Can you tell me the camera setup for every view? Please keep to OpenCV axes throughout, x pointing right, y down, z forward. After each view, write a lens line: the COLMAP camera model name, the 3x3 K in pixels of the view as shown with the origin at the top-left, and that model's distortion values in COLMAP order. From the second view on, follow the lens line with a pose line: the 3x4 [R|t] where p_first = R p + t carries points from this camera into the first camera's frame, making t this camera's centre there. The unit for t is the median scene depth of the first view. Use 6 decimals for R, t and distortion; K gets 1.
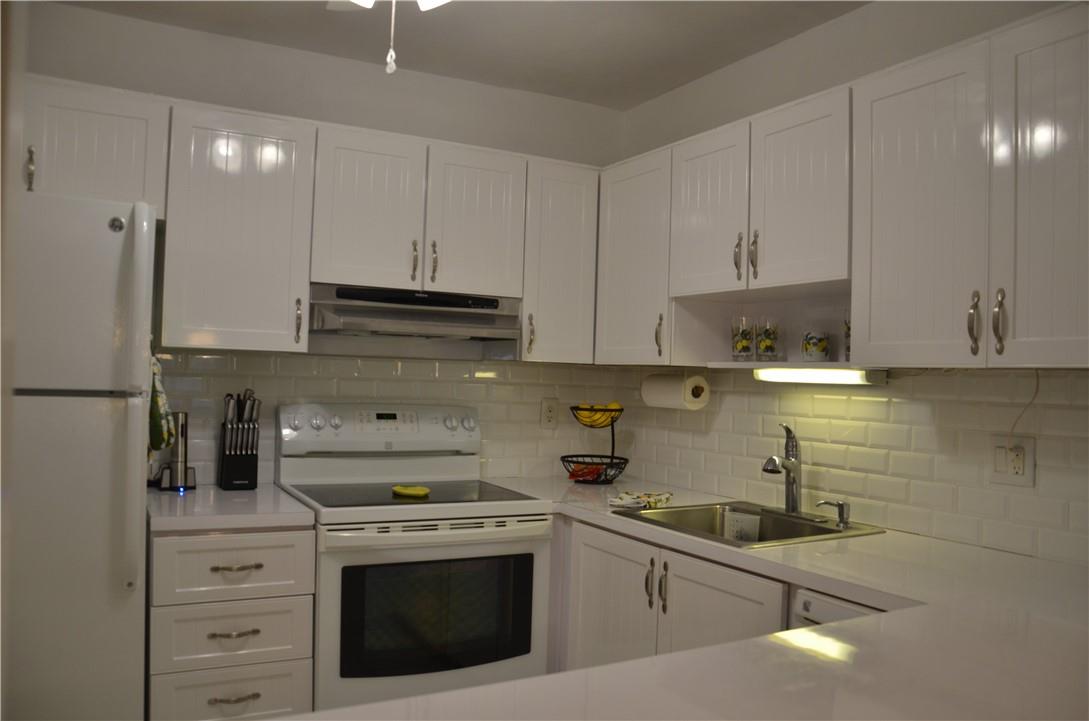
lens RADIAL K [[846.6, 0, 517.9], [0, 846.6, 363.2], [0, 0, 1]] dist [-0.093113, 0.000737]
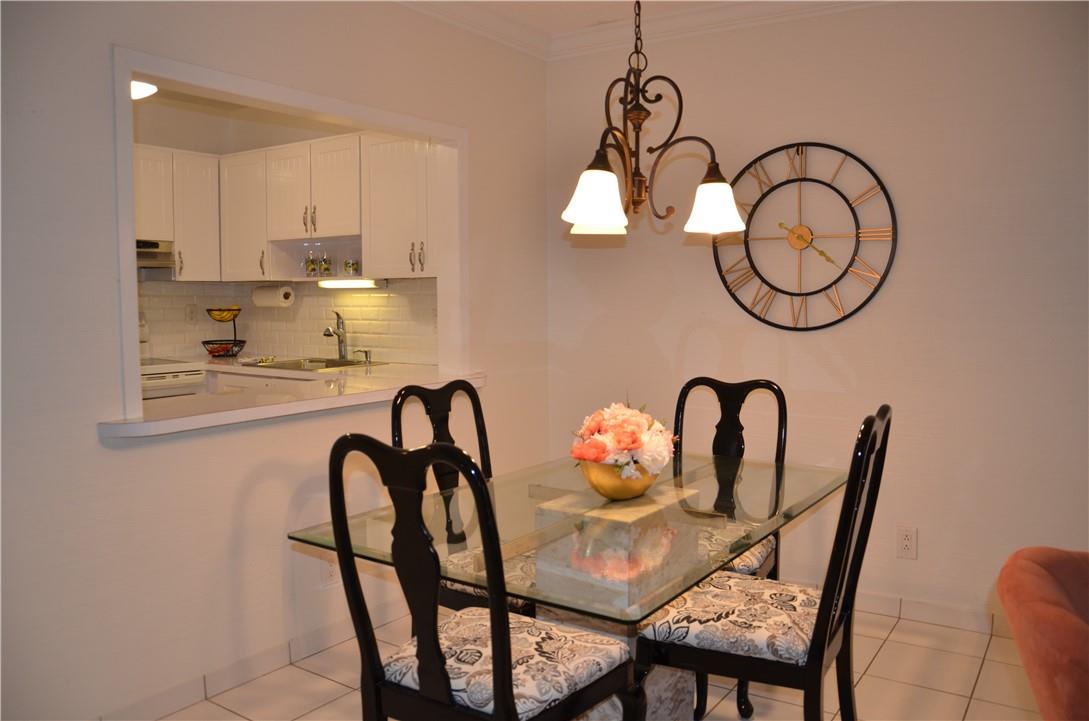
lens RADIAL K [[846.6, 0, 517.9], [0, 846.6, 363.2], [0, 0, 1]] dist [-0.093113, 0.000737]
pose [[0.890935, -0.070315, 0.448654, -0.146708], [0.023663, 0.993786, 0.108761, -0.003981], [-0.453514, -0.086282, 0.887063, -0.752547]]
